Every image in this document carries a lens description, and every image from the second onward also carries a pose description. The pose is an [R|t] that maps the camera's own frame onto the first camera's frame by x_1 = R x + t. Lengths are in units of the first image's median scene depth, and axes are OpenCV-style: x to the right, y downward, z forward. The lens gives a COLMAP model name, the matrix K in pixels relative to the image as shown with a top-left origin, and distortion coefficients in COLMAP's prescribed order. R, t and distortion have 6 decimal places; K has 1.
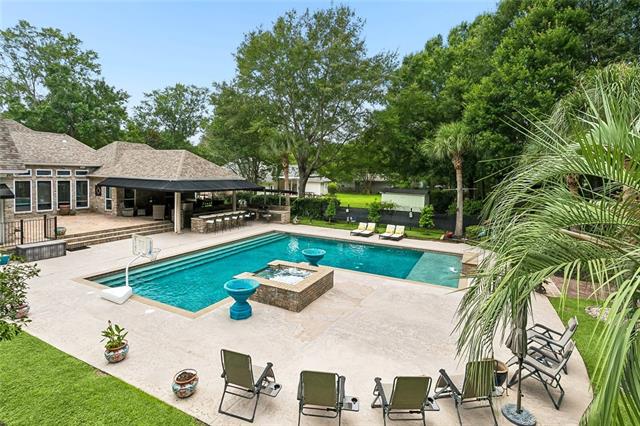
lens RADIAL K [[307.5, 0, 319.9], [0, 307.5, 214.8], [0, 0, 1]] dist [0.002161, 0.000719]
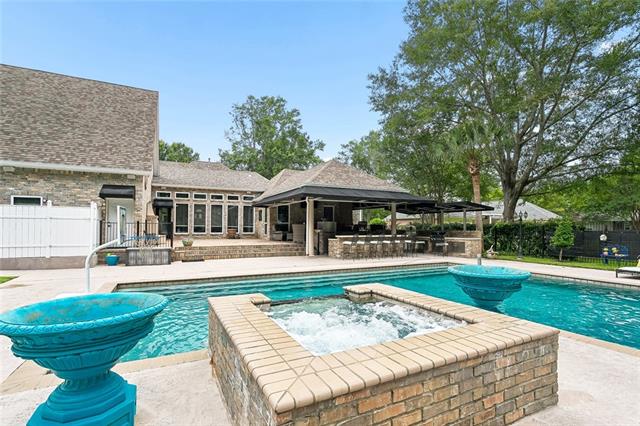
lens RADIAL K [[311.0, 0, 318.6], [0, 311.0, 226.4], [0, 0, 1]] dist [-0.001038, -0.000141]
pose [[0.799964, -0.030364, -0.599280, 0.021241], [-0.054079, 0.991006, -0.122400, 0.065793], [0.597606, 0.130324, 0.791127, 0.324366]]
